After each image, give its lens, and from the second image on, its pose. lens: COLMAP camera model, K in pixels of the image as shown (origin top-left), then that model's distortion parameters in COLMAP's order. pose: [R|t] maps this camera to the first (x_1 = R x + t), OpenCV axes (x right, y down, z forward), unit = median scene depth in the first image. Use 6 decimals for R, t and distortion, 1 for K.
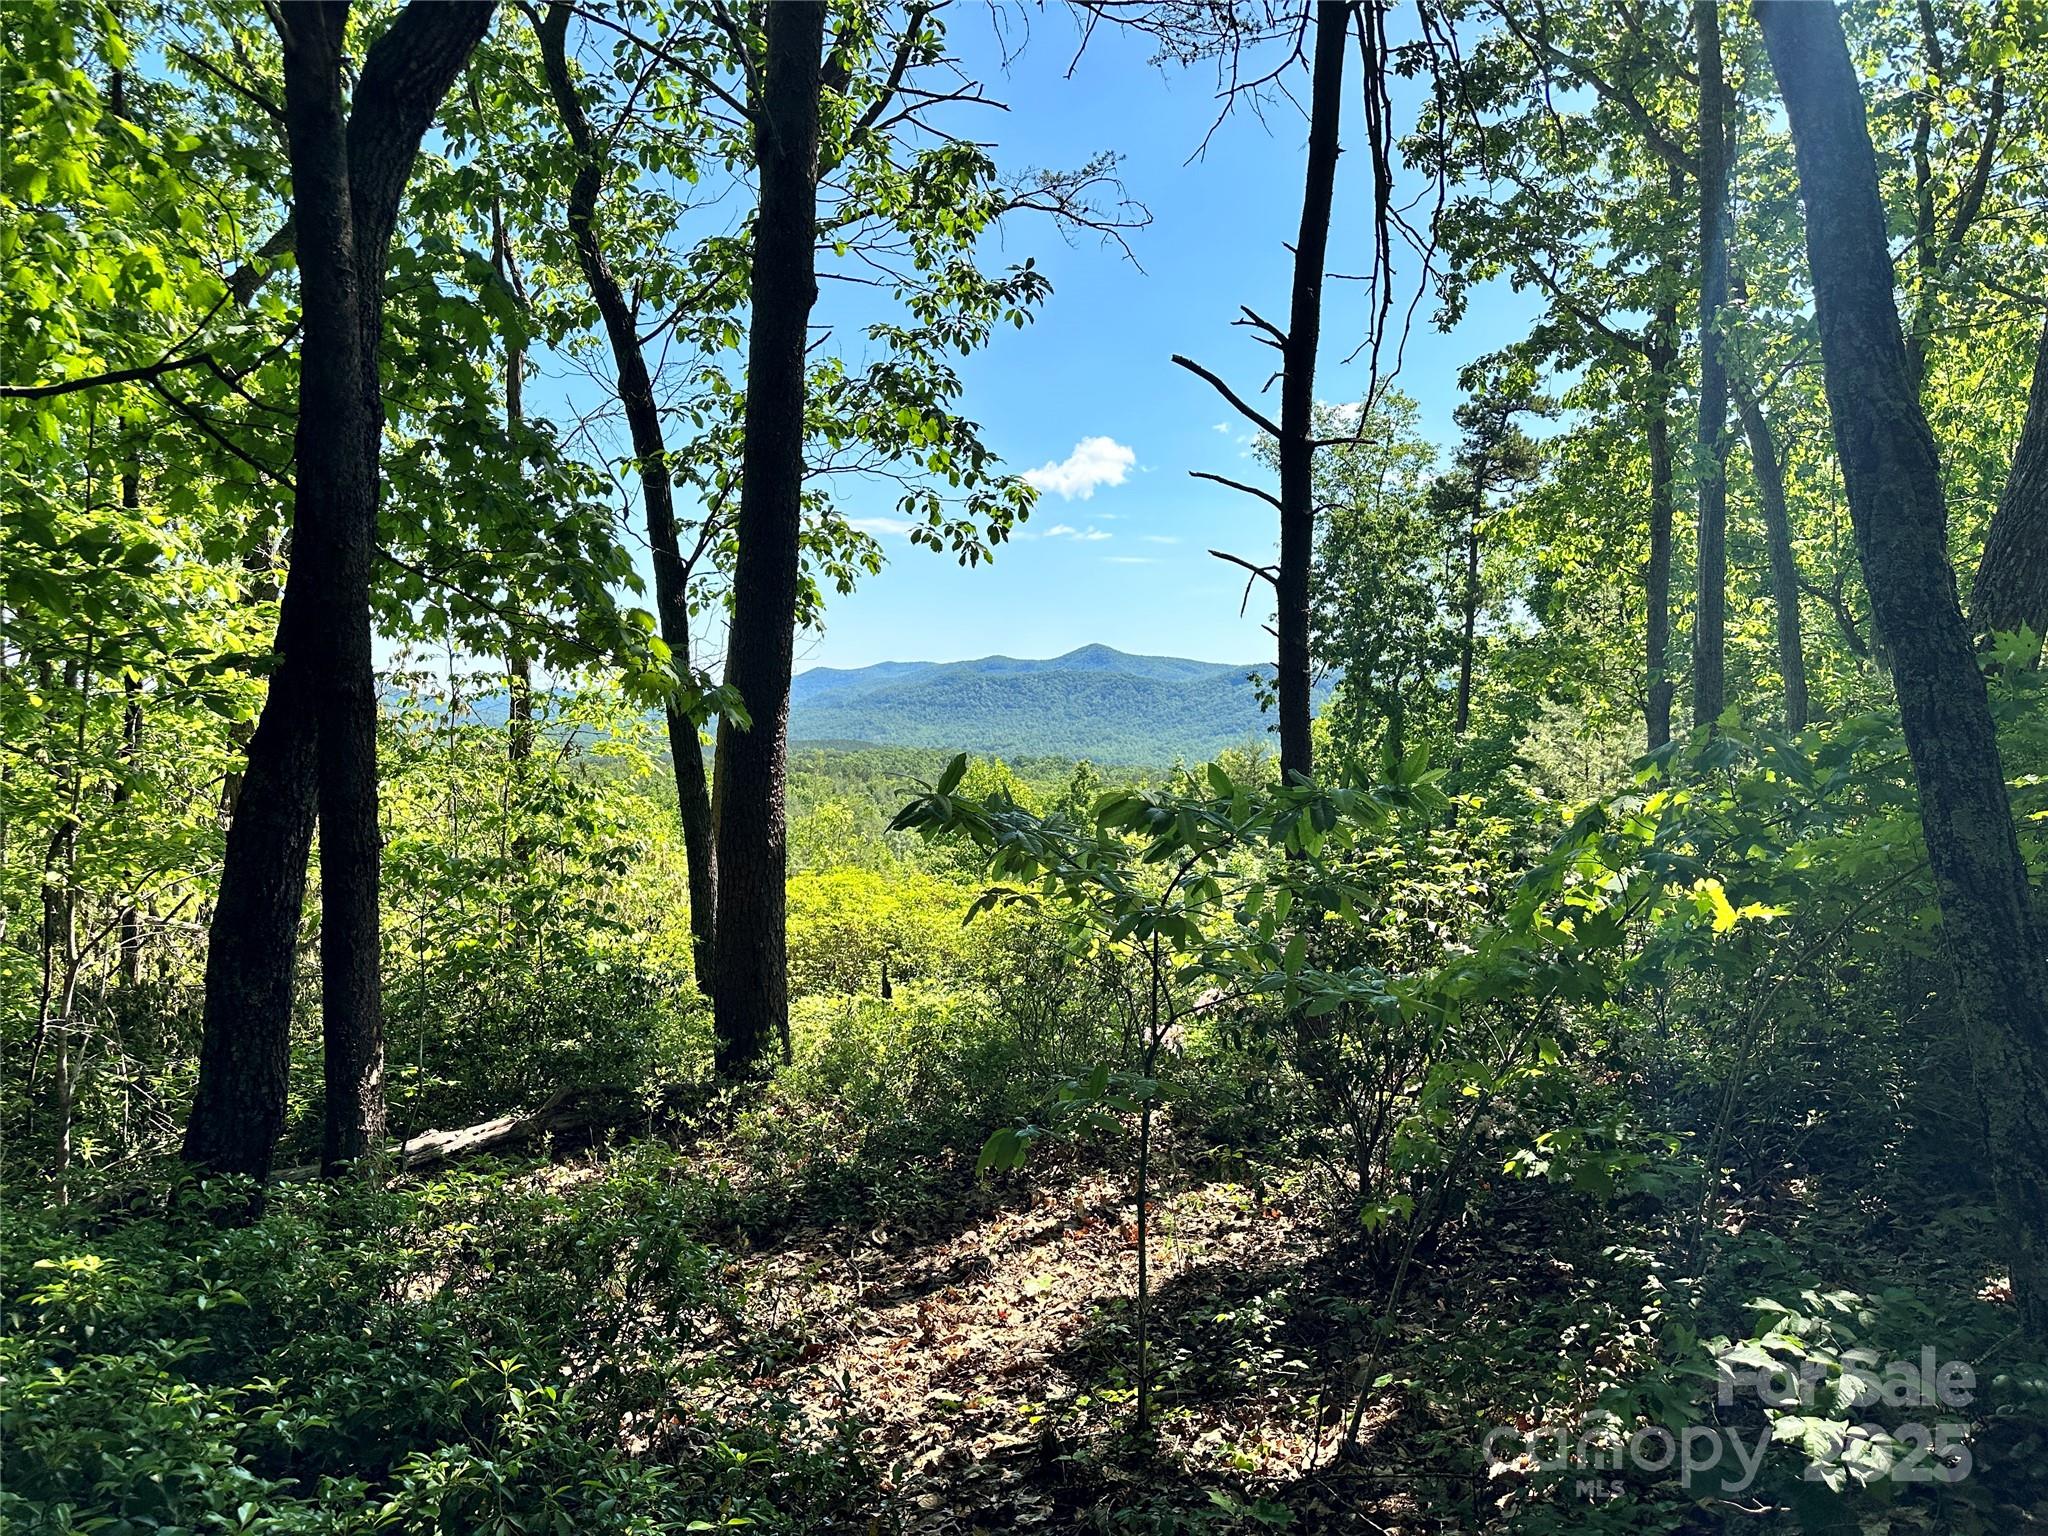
lens RADIAL K [[1451.6, 0, 1024.0], [0, 1451.6, 768.0], [0, 0, 1]] dist [0.132457, -0.000093]
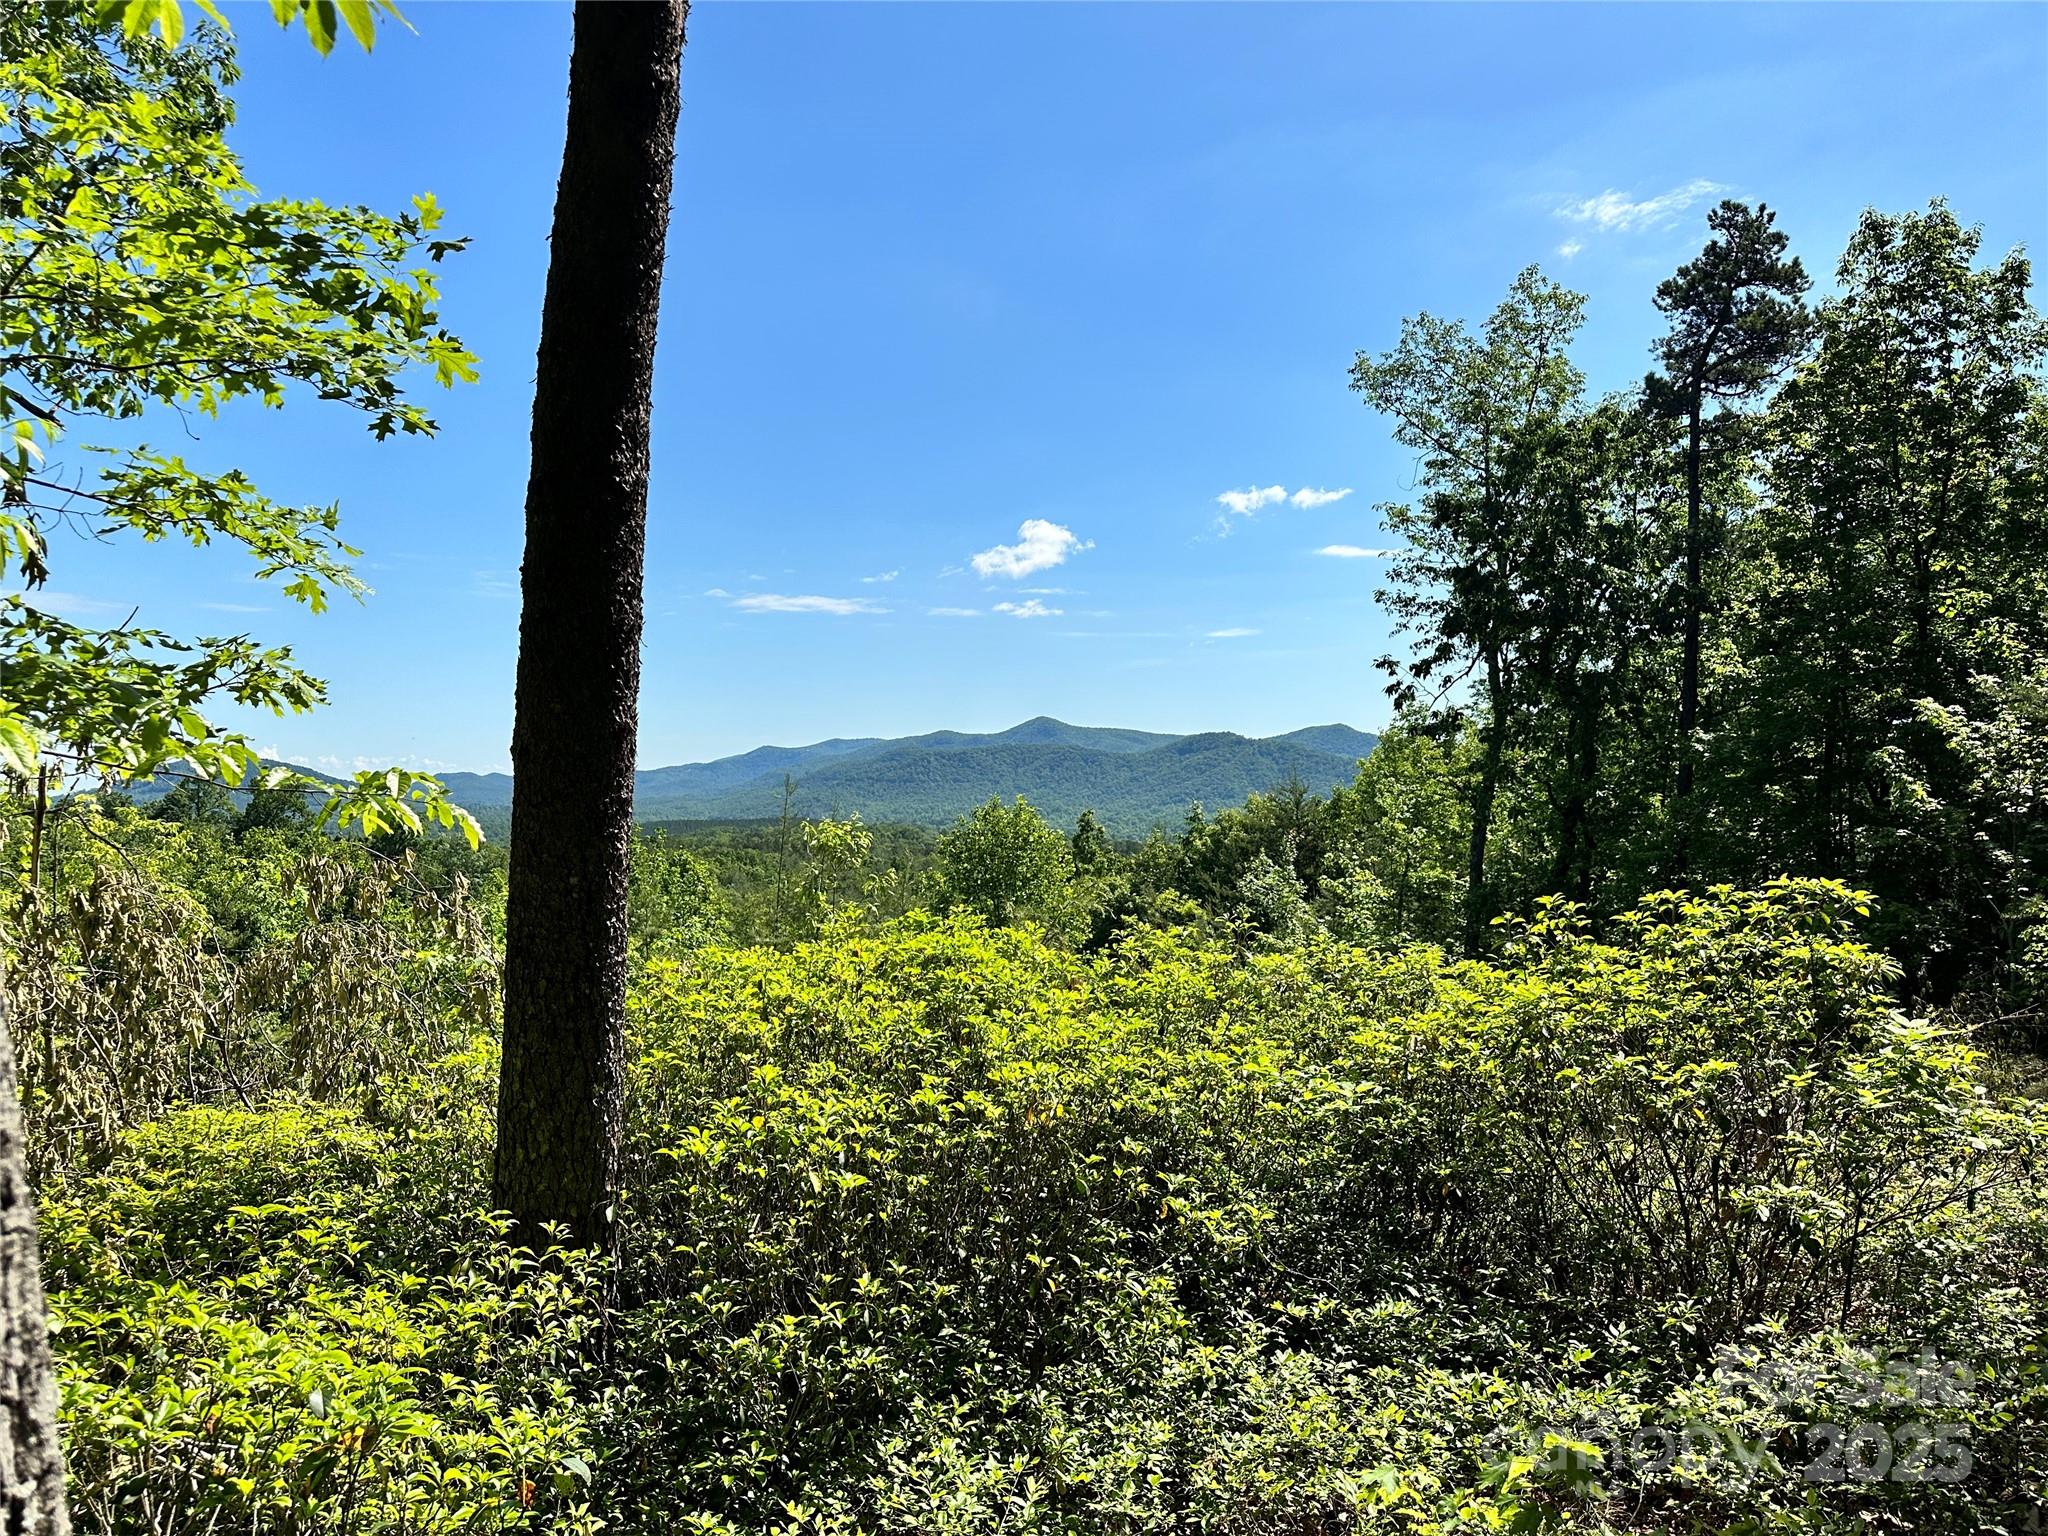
lens RADIAL K [[1451.6, 0, 1024.0], [0, 1451.6, 768.0], [0, 0, 1]] dist [0.132457, -0.000093]
pose [[0.999086, -0.022830, 0.036125, -0.051253], [0.024647, 0.998411, -0.050681, 0.023114], [-0.034910, 0.051525, 0.998061, 0.279696]]
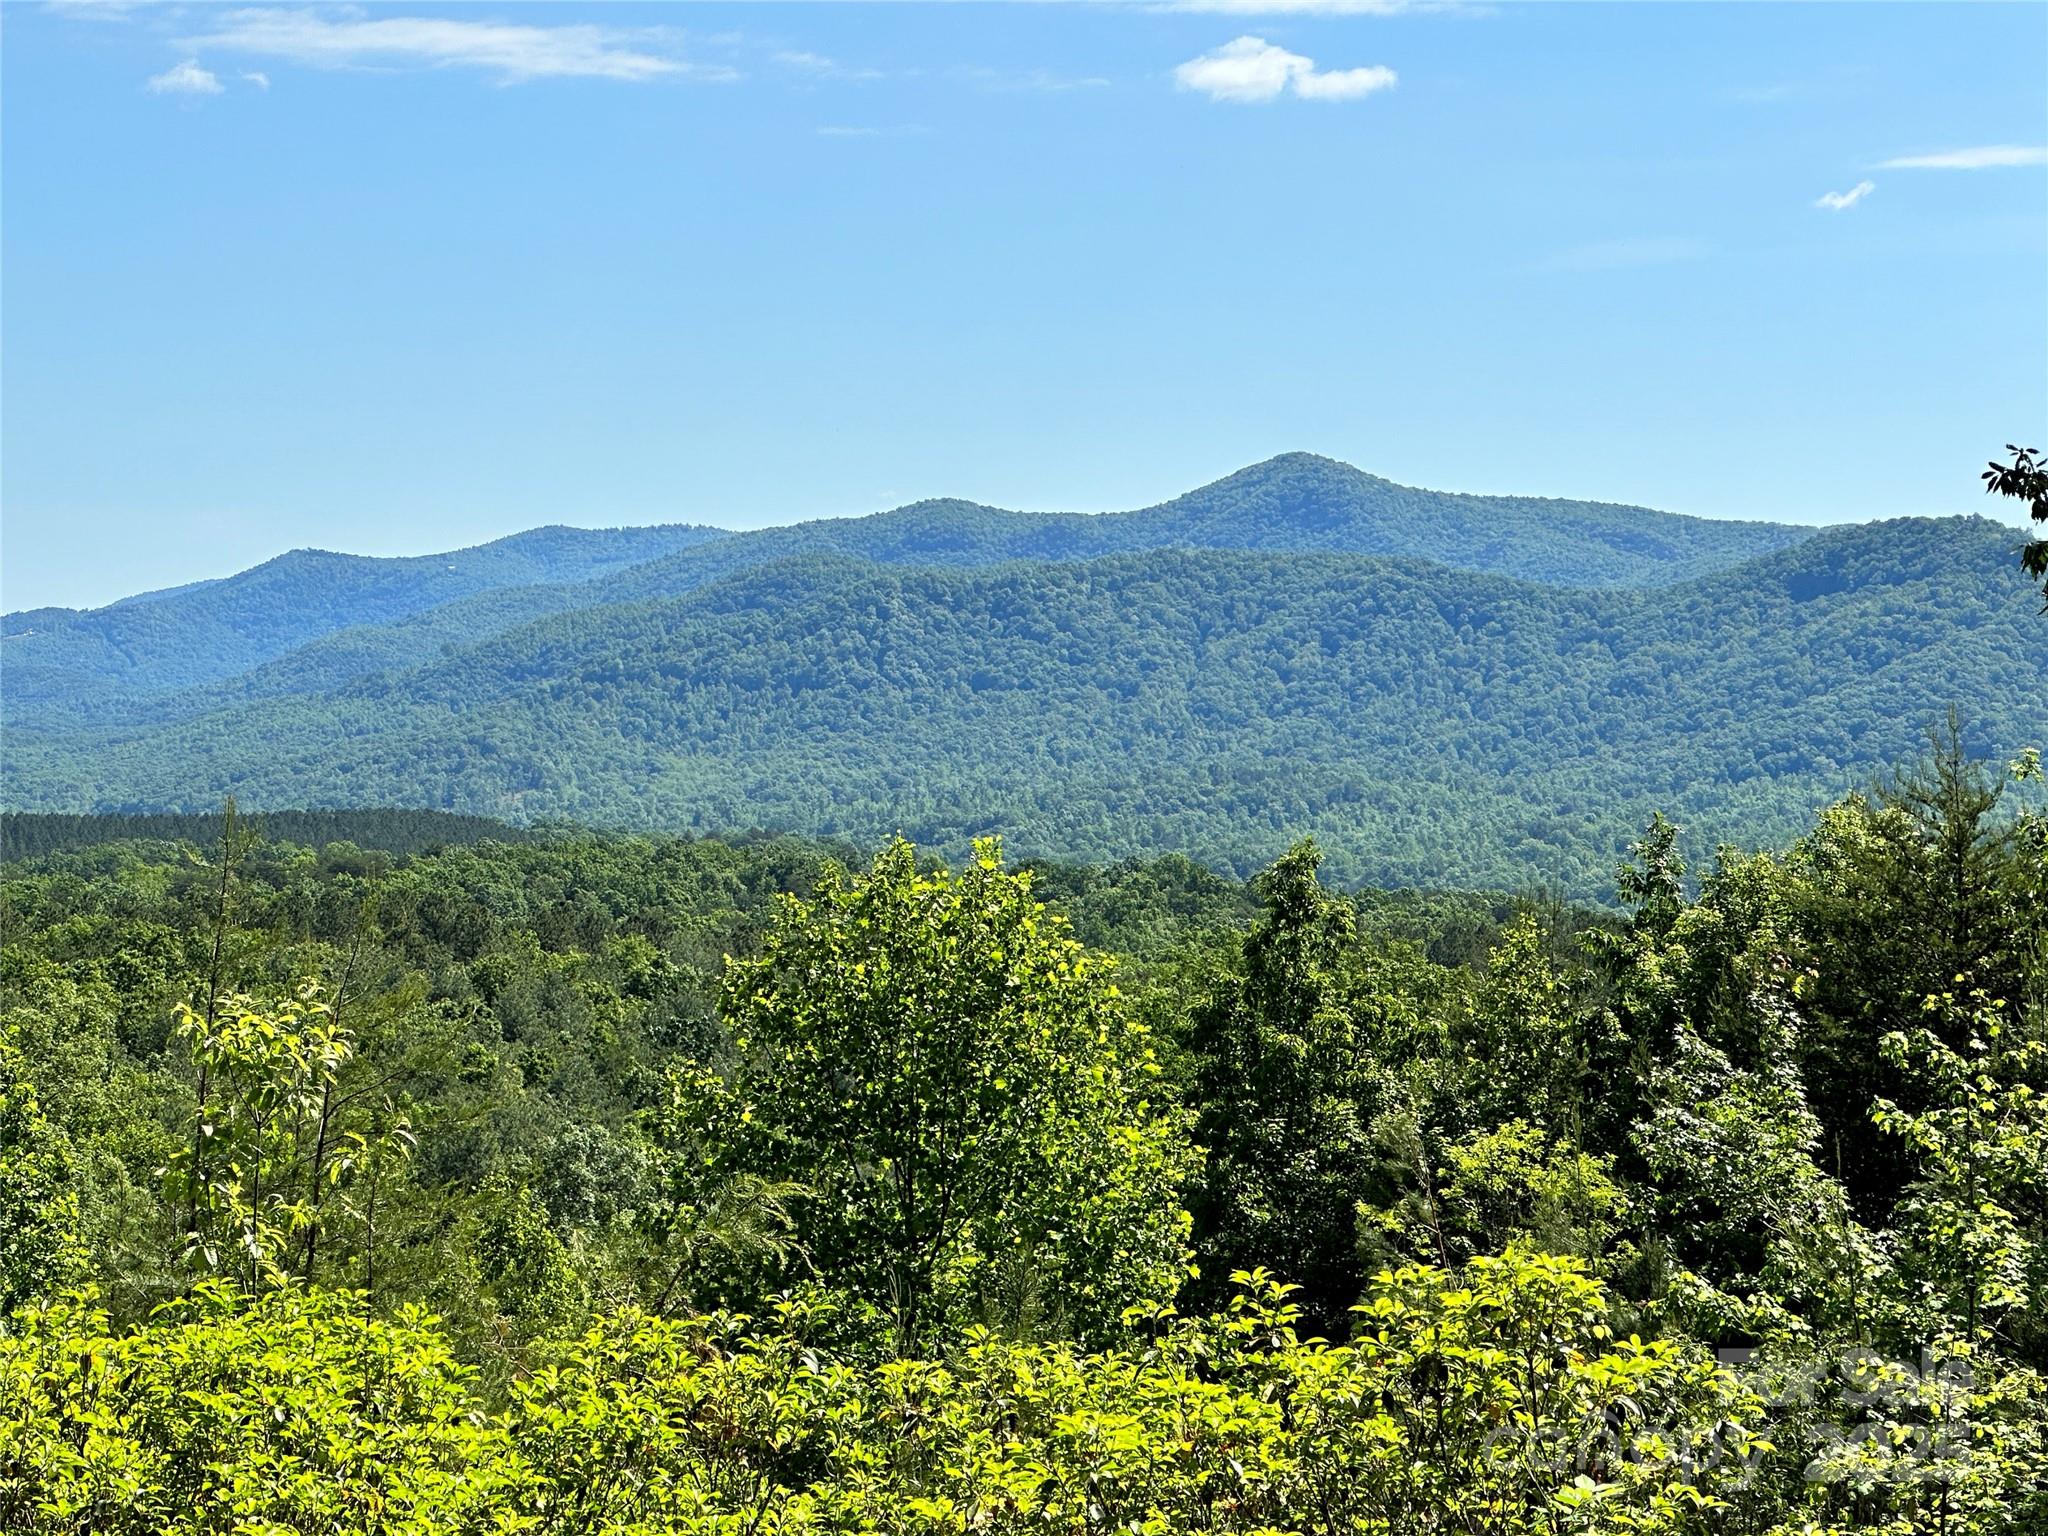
lens RADIAL K [[5279.0, 0, 1024.0], [0, 5279.0, 768.0], [0, 0, 1]] dist [-0.321861, 10.511196]
pose [[0.999926, -0.011713, -0.003436, -0.006572], [0.011617, 0.999579, -0.026585, 0.008134], [0.003746, 0.026543, 0.999641, 0.115579]]
